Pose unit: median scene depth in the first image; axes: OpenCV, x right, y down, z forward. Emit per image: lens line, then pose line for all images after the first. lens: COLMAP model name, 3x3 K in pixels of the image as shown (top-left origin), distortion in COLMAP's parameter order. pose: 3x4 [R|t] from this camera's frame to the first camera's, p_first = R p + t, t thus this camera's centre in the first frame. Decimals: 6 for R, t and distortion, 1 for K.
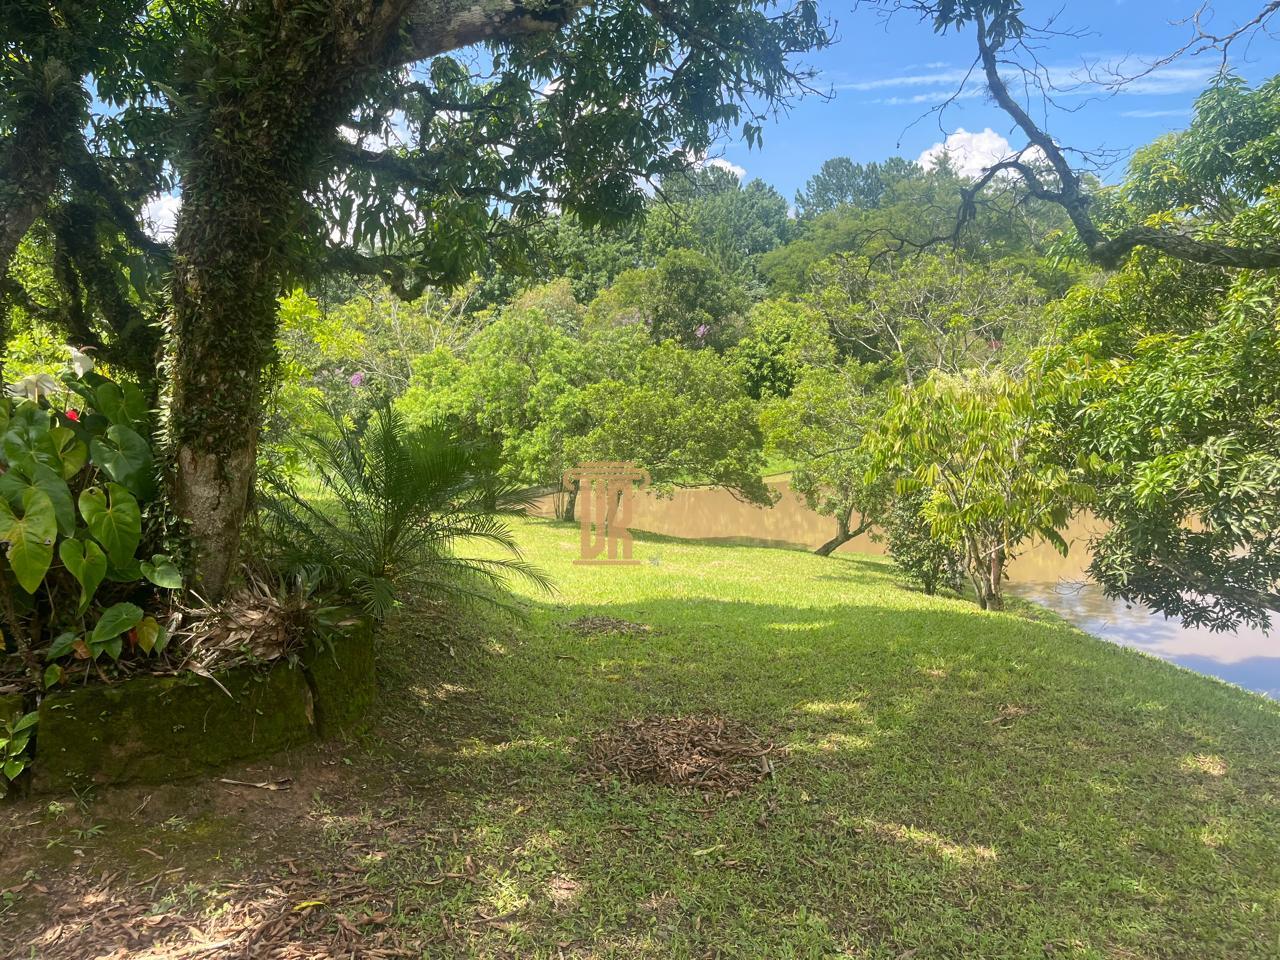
lens RADIAL K [[947.7, 0, 636.4], [0, 947.7, 474.7], [0, 0, 1]] dist [0.084678, -0.115525]
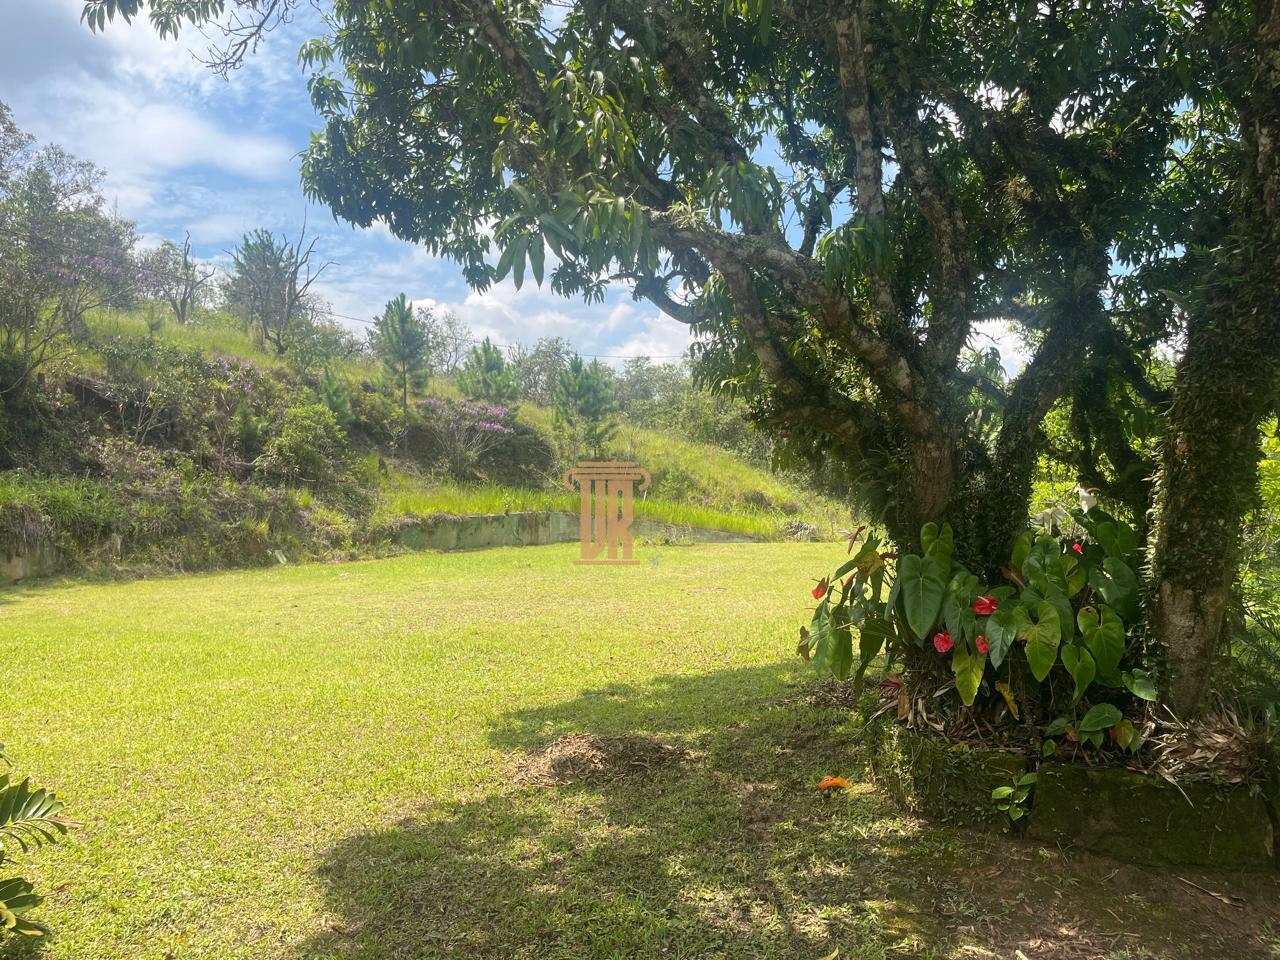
lens RADIAL K [[947.7, 0, 636.4], [0, 947.7, 474.7], [0, 0, 1]] dist [0.084678, -0.115525]
pose [[0.574572, 0.006660, -0.818427, 0.123756], [-0.100562, 0.992965, -0.062520, -0.019336], [0.812252, 0.118225, 0.571200, -0.221866]]
